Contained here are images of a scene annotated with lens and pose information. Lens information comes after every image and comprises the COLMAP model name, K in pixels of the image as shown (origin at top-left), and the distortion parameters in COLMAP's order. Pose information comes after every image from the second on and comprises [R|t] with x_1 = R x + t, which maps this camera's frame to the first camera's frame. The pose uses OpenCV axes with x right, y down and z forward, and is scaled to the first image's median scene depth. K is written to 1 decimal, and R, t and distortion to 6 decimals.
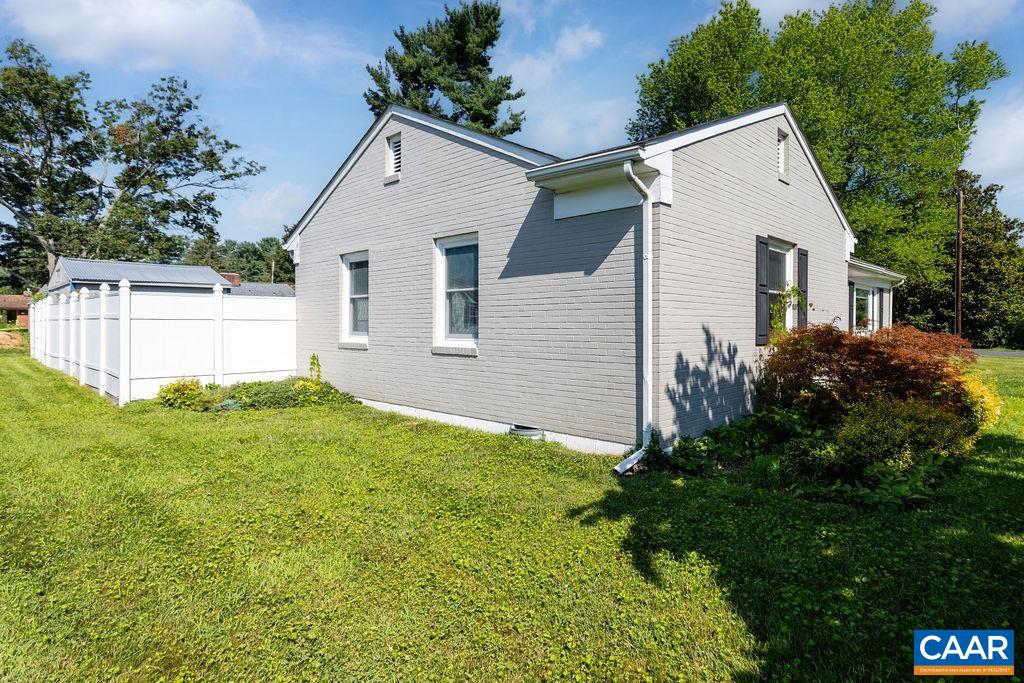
lens RADIAL K [[550.9, 0, 570.6], [0, 550.9, 326.1], [0, 0, 1]] dist [-0.001512, -0.000307]
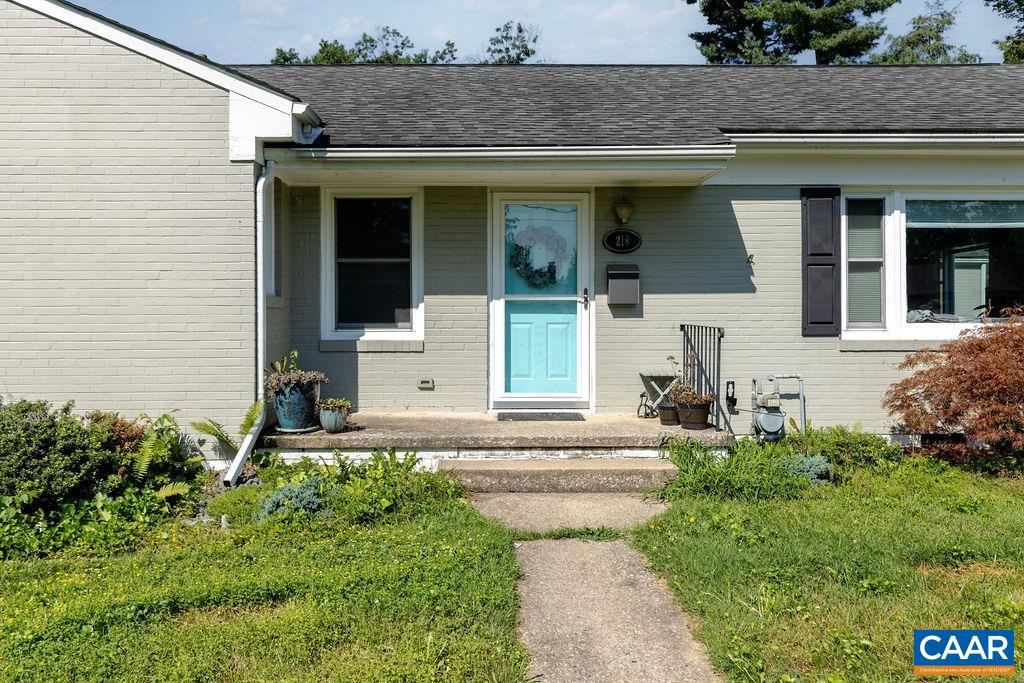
lens RADIAL K [[822.7, 0, 498.4], [0, 822.7, 308.7], [0, 0, 1]] dist [0.004309, 0.000551]
pose [[0.672624, -0.005010, -0.739967, 0.204775], [-0.002087, 0.999960, -0.008668, 0.000606], [0.739981, 0.007374, 0.672587, 0.131229]]
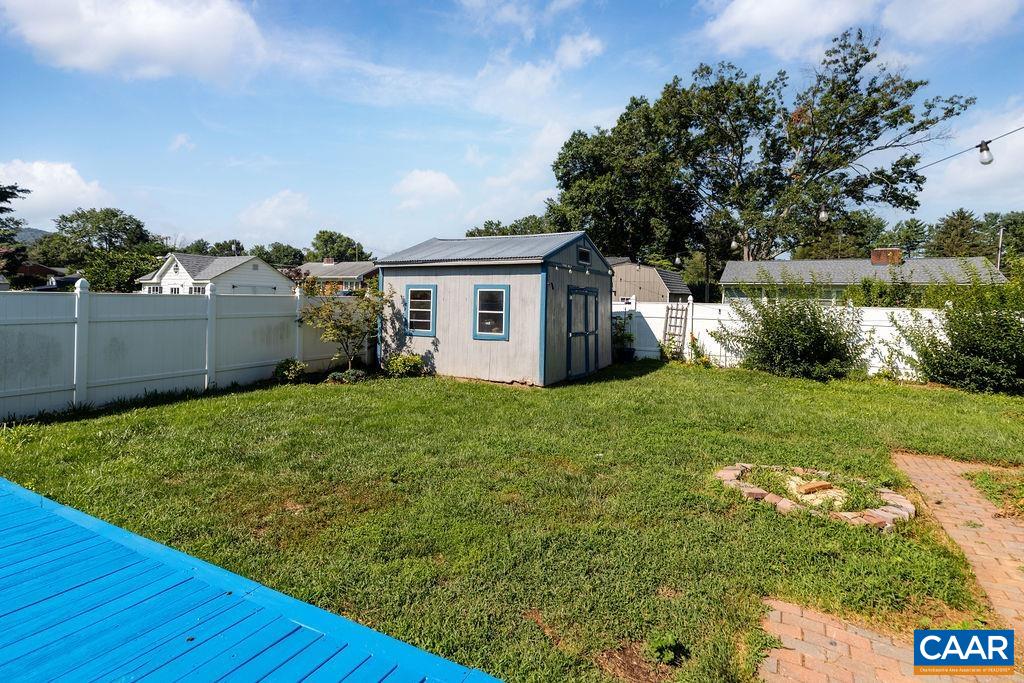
lens RADIAL K [[513.6, 0, 536.0], [0, 513.6, 297.2], [0, 0, 1]] dist [0.014383, 0.000541]
pose [[0.251308, 0.002654, -0.967903, -0.041761], [-0.025131, 0.999677, -0.003784, -0.011677], [0.967581, 0.025275, 0.251294, 0.313713]]
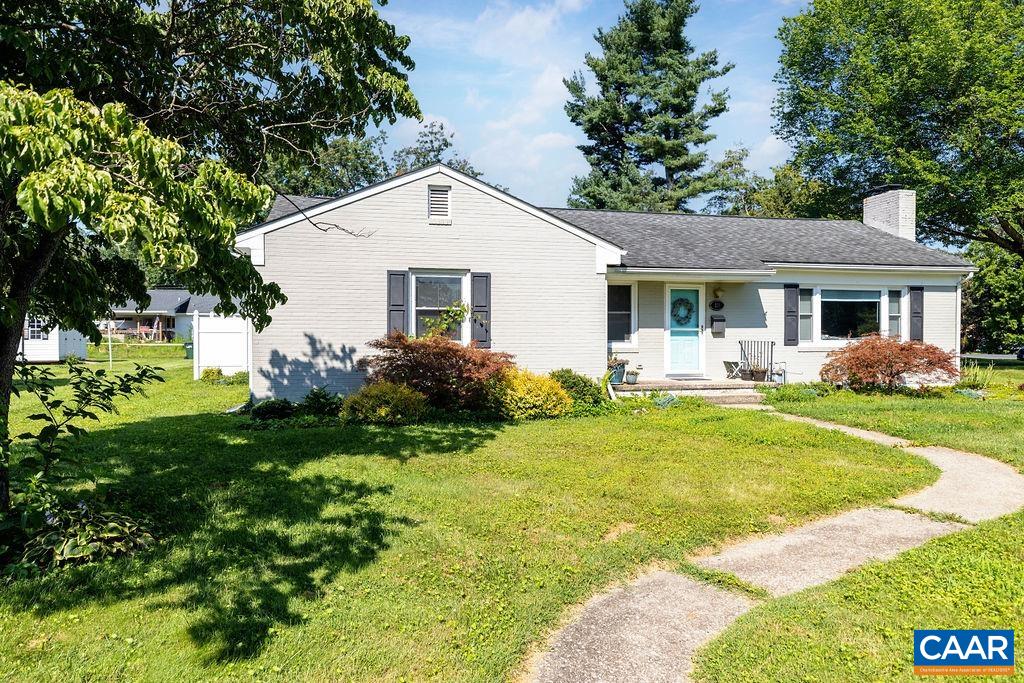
lens RADIAL K [[653.2, 0, 512.0], [0, 653.2, 341.3], [0, 0, 1]] dist [0.007289, -0.002601]
pose [[0.816859, 0.003254, -0.576828, 0.199245], [-0.001962, 0.999994, 0.002862, 0.001644], [0.576834, -0.001206, 0.816860, -0.022927]]
